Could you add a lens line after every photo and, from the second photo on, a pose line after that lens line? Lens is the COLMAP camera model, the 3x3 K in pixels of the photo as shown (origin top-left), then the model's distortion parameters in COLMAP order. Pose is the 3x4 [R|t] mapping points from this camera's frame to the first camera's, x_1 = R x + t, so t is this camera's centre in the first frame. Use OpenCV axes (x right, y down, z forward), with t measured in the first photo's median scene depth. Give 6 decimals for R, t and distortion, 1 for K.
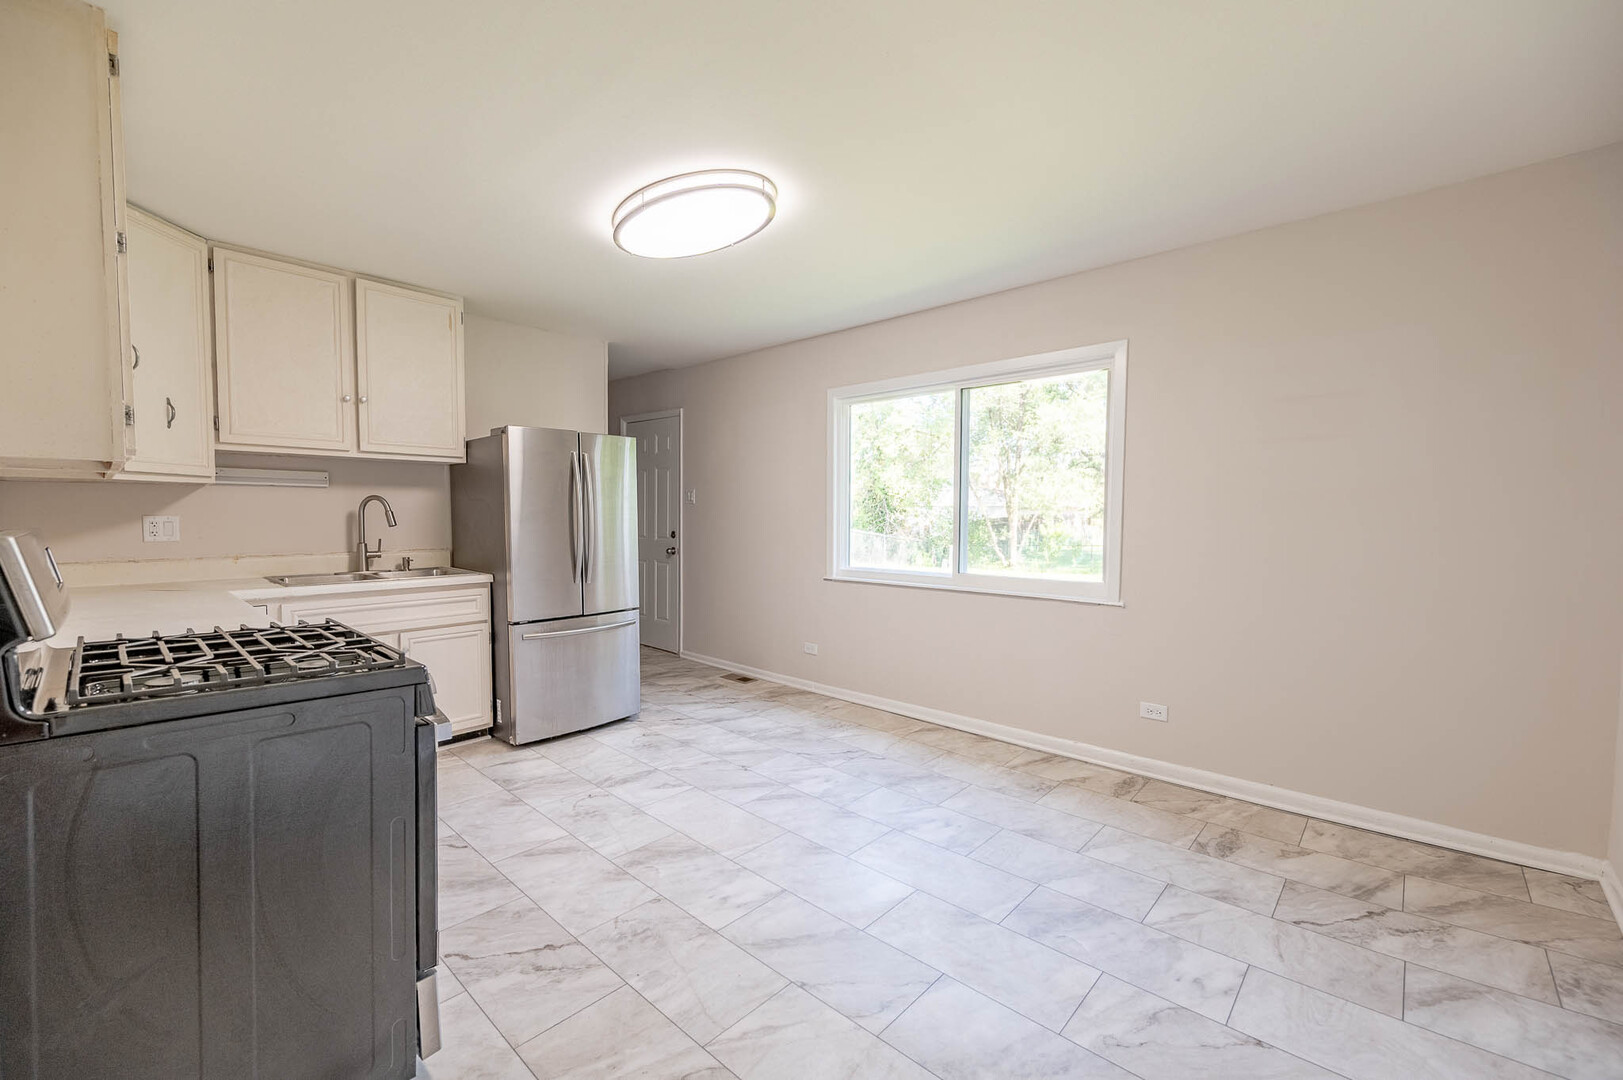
lens RADIAL K [[667.0, 0, 811.1], [0, 667.0, 536.9], [0, 0, 1]] dist [-0.000735, -0.000053]
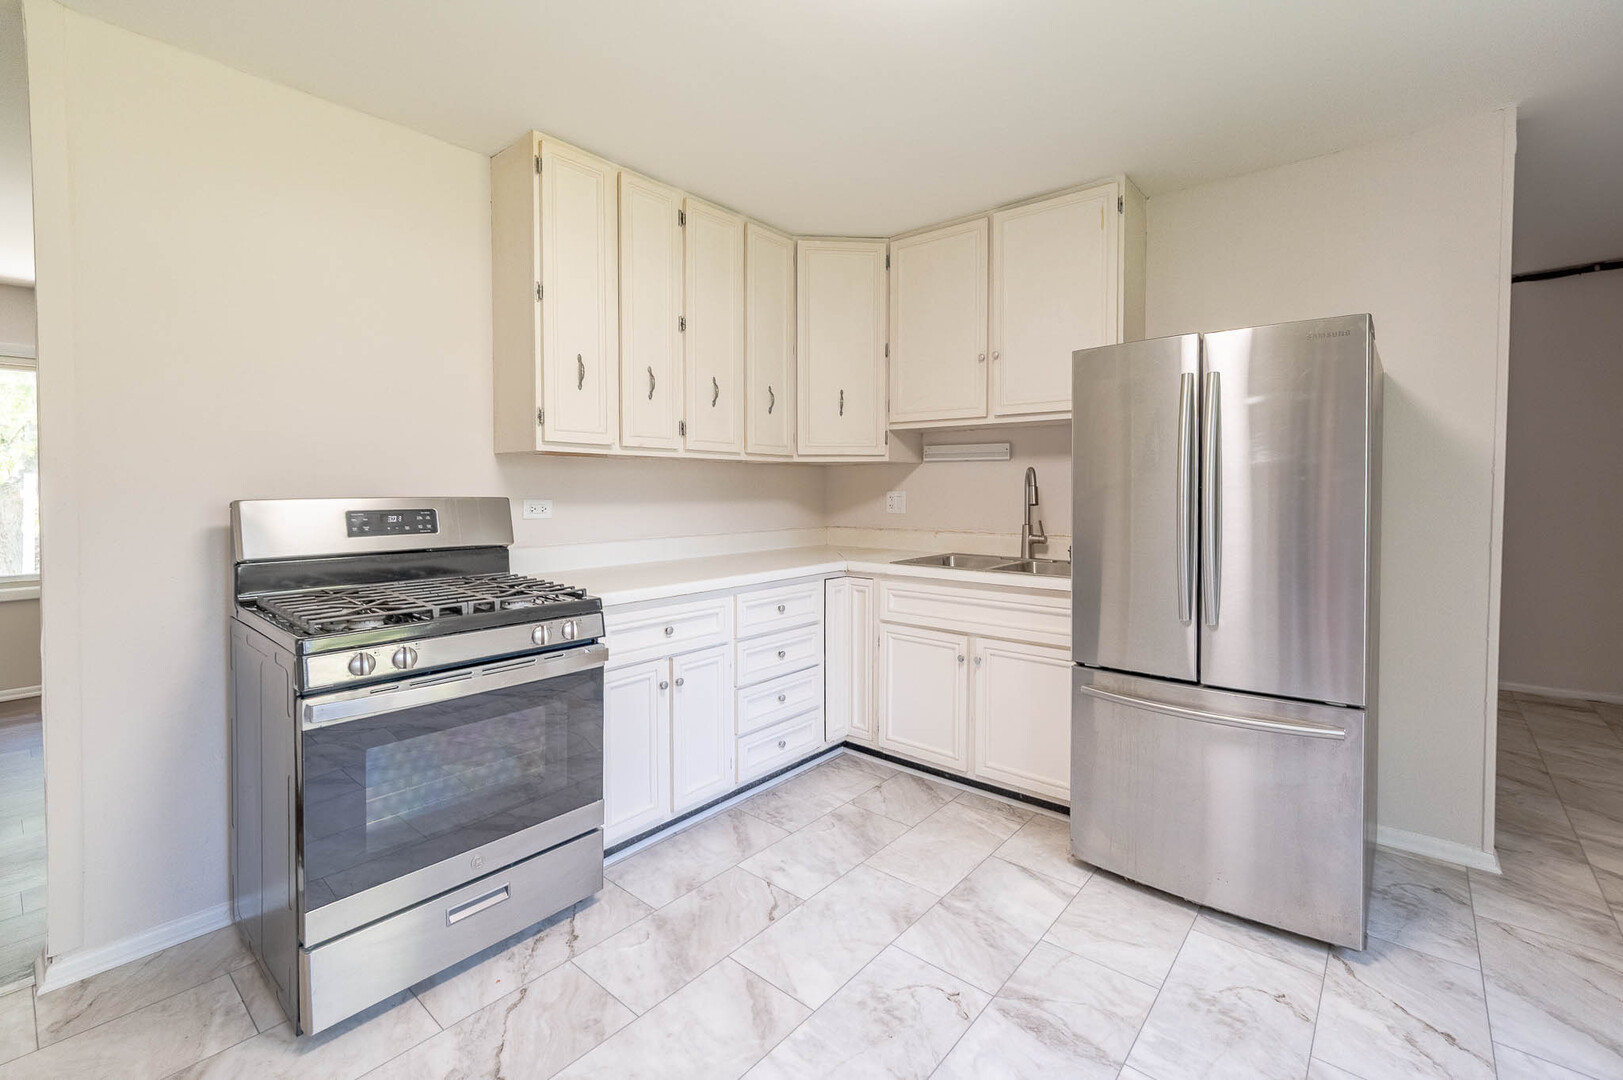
lens RADIAL K [[701.3, 0, 809.9], [0, 701.3, 497.7], [0, 0, 1]] dist [-0.001463, -0.000126]
pose [[0.037942, 0.004663, -0.999269, 0.227325], [-0.041758, 0.999123, 0.003076, -0.017682], [0.998407, 0.041611, 0.038103, 0.796066]]
